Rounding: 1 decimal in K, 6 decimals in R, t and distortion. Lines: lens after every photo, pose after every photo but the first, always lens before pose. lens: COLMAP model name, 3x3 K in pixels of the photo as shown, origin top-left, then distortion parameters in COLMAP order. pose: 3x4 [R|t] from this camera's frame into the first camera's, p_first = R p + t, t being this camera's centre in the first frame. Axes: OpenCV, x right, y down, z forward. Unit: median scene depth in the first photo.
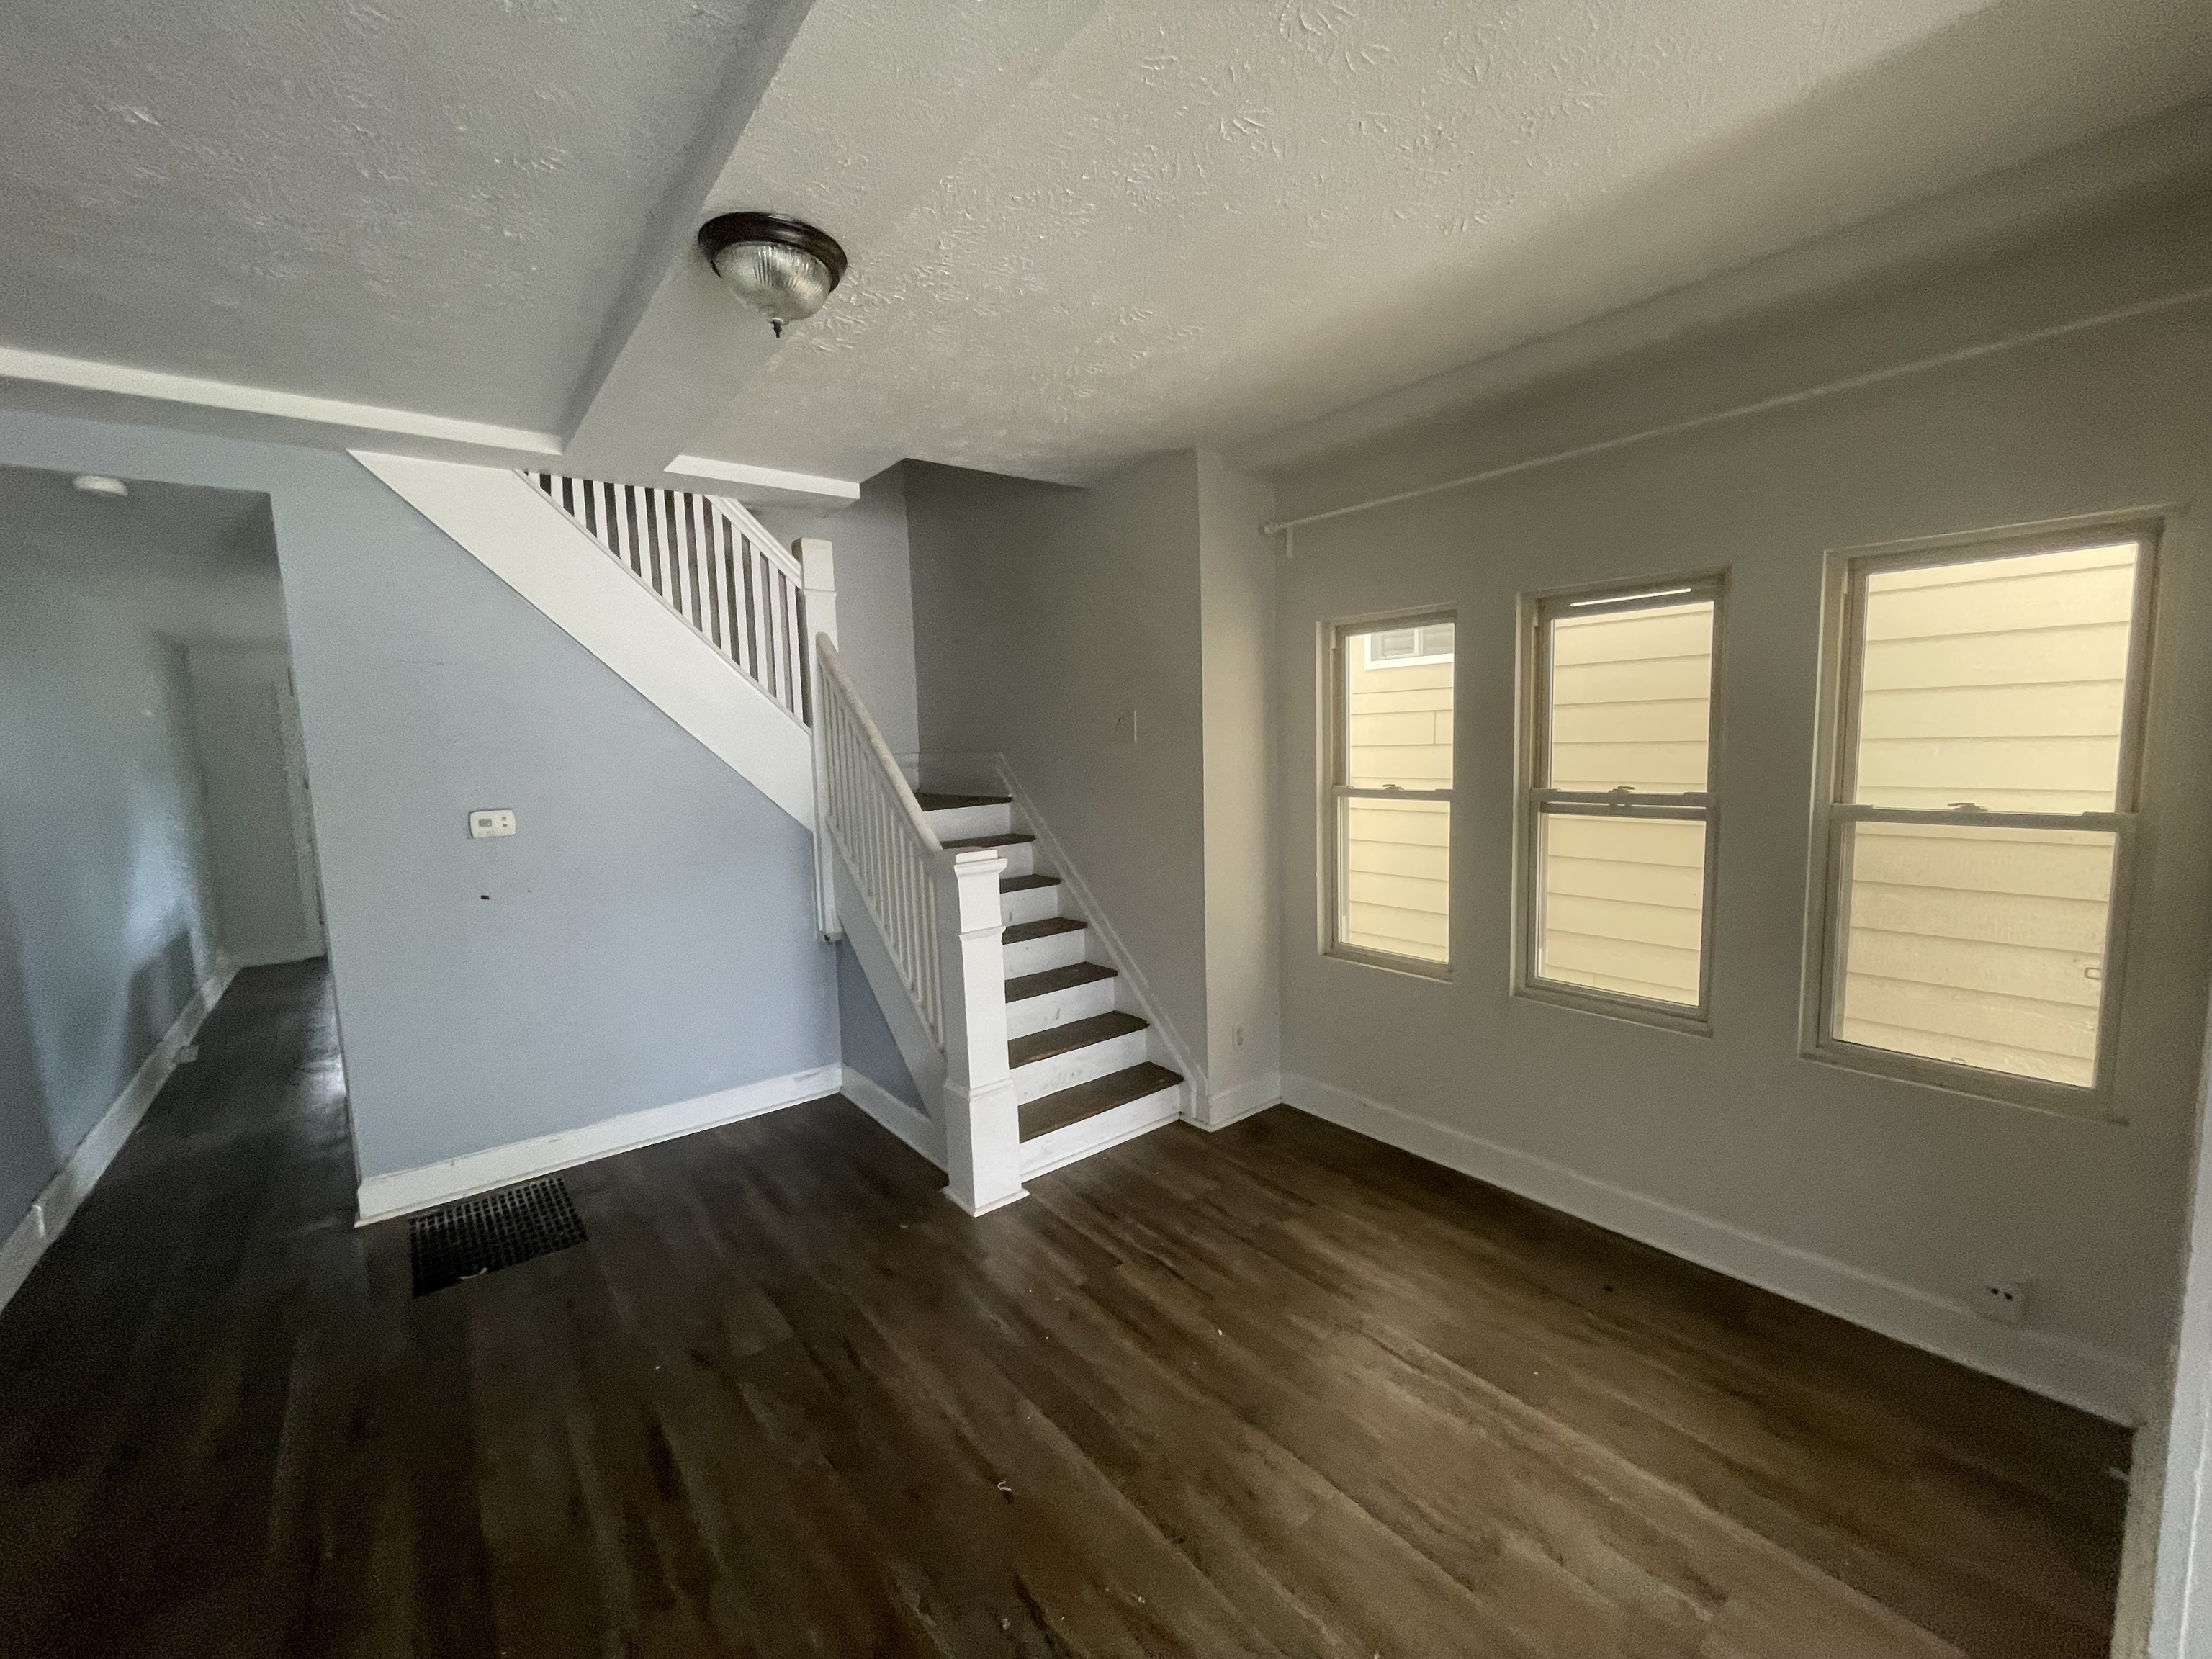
lens RADIAL K [[901.7, 0, 1106.4], [0, 901.7, 838.3], [0, 0, 1]] dist [0.002028, 0.000110]
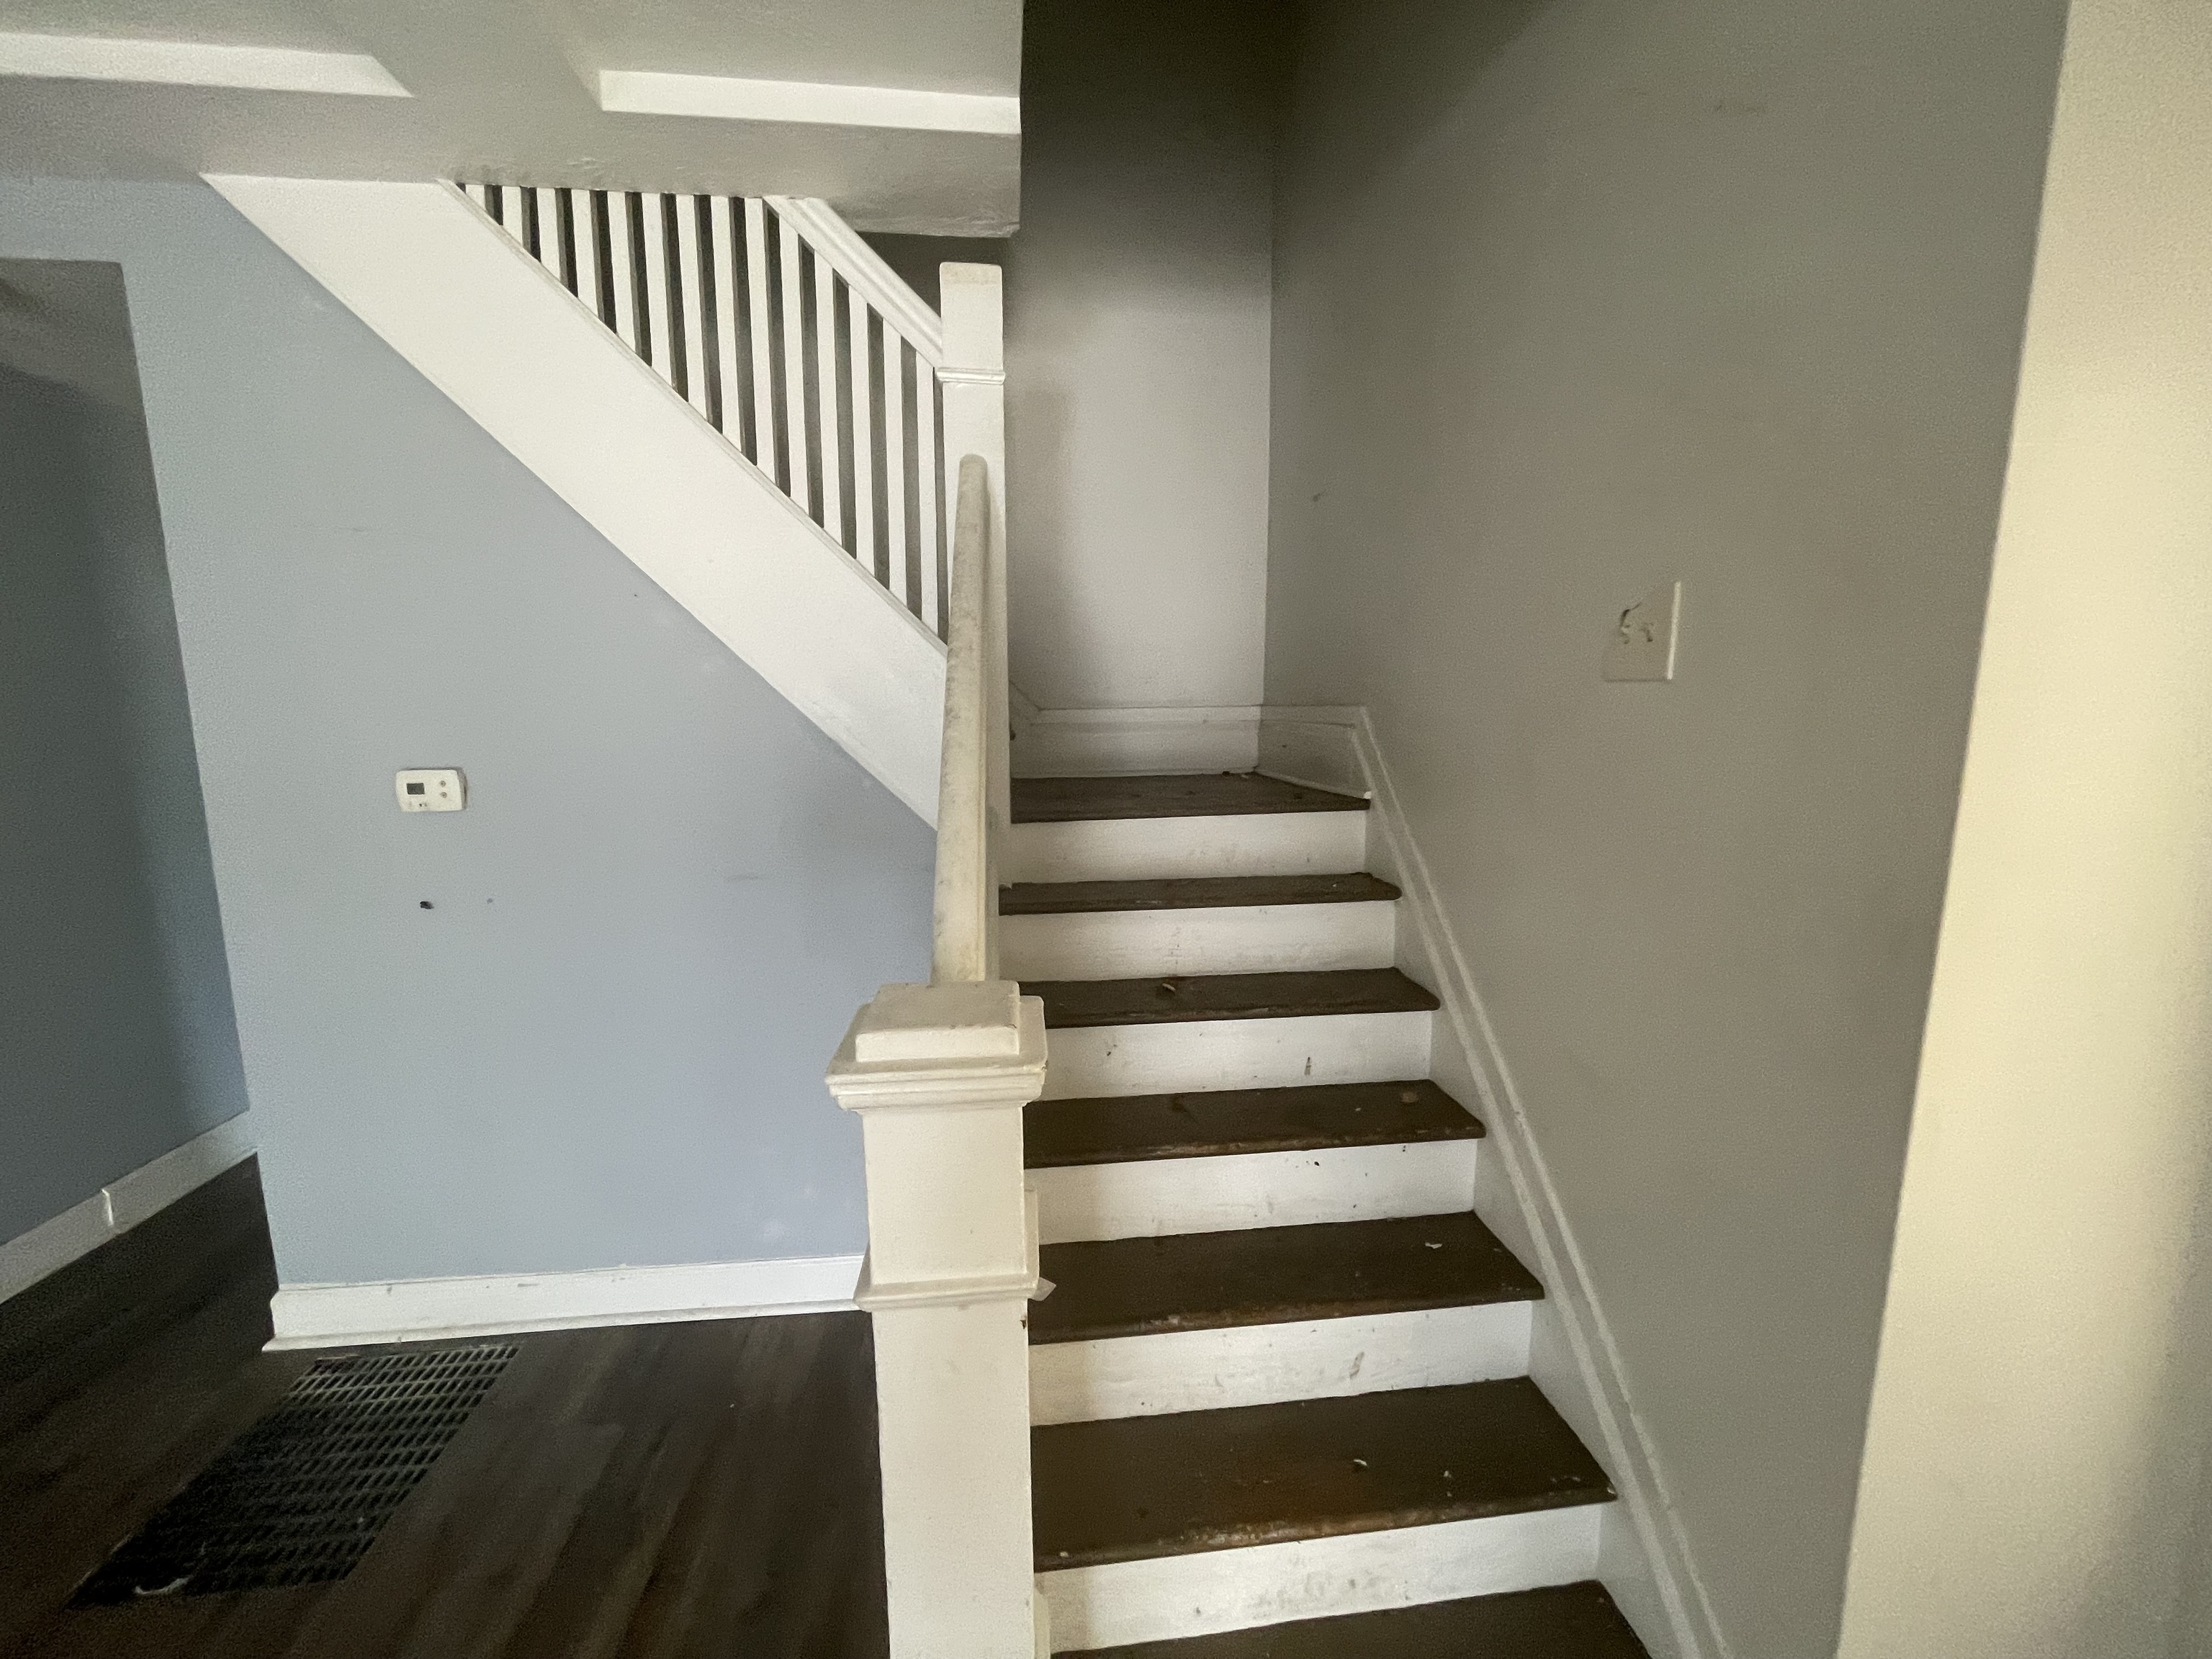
lens RADIAL K [[901.7, 0, 1093.8], [0, 901.7, 829.4], [0, 0, 1]] dist [0.002028, 0.000110]
pose [[0.844845, 0.102479, -0.525105, 0.038392], [-0.083784, 0.994716, 0.059327, -0.064526], [0.528411, -0.006127, 0.848967, 0.707511]]
